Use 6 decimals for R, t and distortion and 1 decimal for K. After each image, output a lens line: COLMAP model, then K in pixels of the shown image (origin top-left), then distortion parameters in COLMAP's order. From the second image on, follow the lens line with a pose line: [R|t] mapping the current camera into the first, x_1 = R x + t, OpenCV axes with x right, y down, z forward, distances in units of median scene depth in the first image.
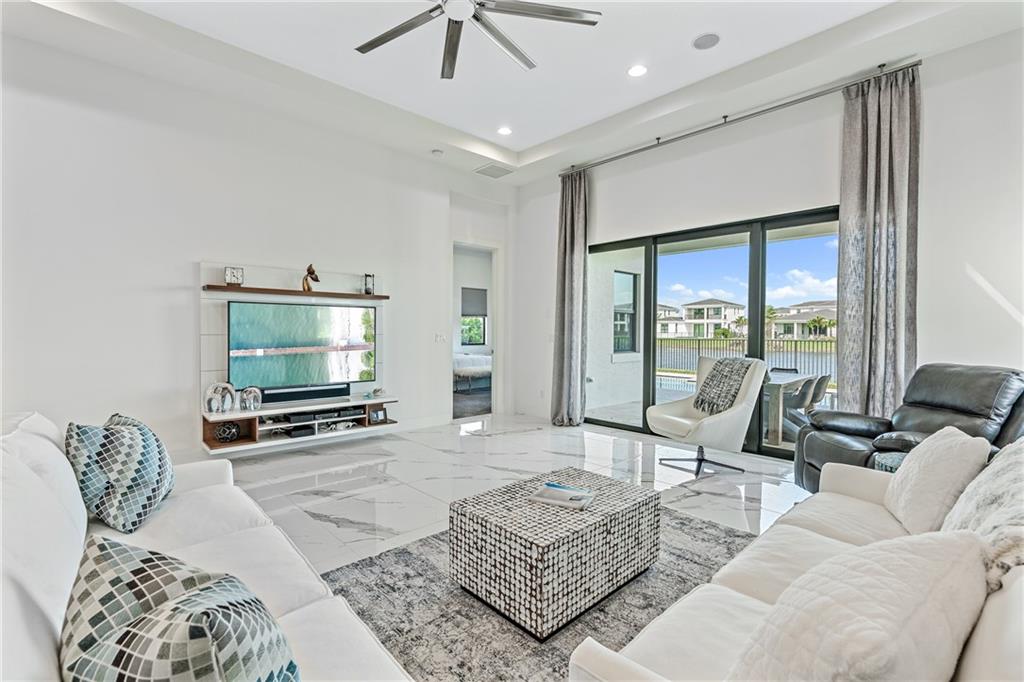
lens RADIAL K [[463.5, 0, 511.5], [0, 463.5, 334.3], [0, 0, 1]] dist [-0.004049, 0.003579]
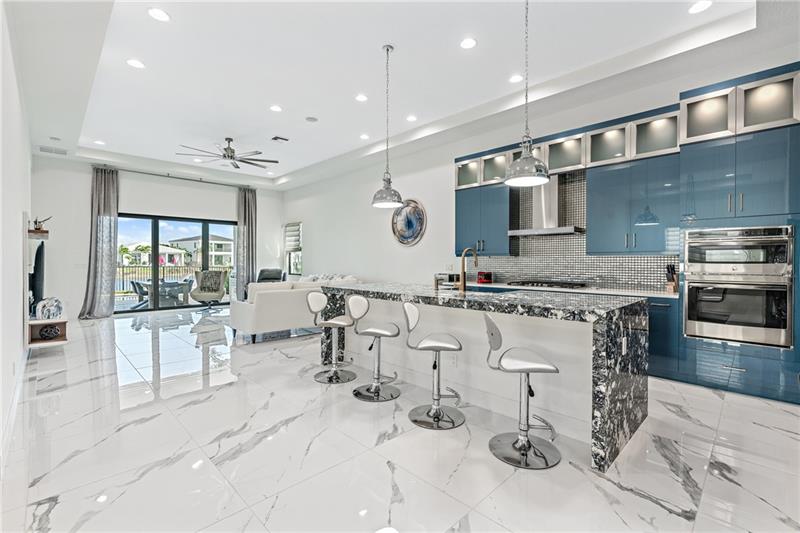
lens RADIAL K [[362.1, 0, 394.0], [0, 362.1, 262.0], [0, 0, 1]] dist [-0.004049, 0.003579]
pose [[-0.019538, -0.005649, 0.999793, -1.491279], [0.004796, 0.999972, 0.005744, -0.004953], [-0.999798, 0.004907, -0.019510, -0.041454]]
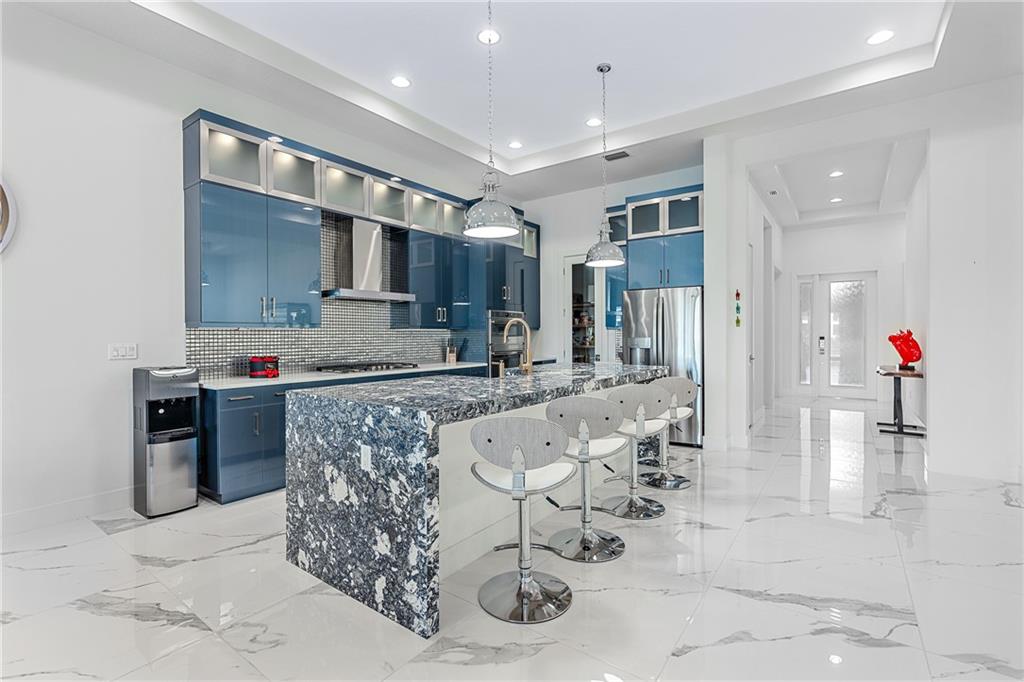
lens RADIAL K [[463.5, 0, 513.8], [0, 463.5, 340.7], [0, 0, 1]] dist [-0.004049, 0.003579]
pose [[-0.981188, 0.002592, -0.193039, -0.601576], [-0.001528, 0.999774, 0.021187, -0.008495], [0.193050, 0.021083, -0.980962, 0.510249]]
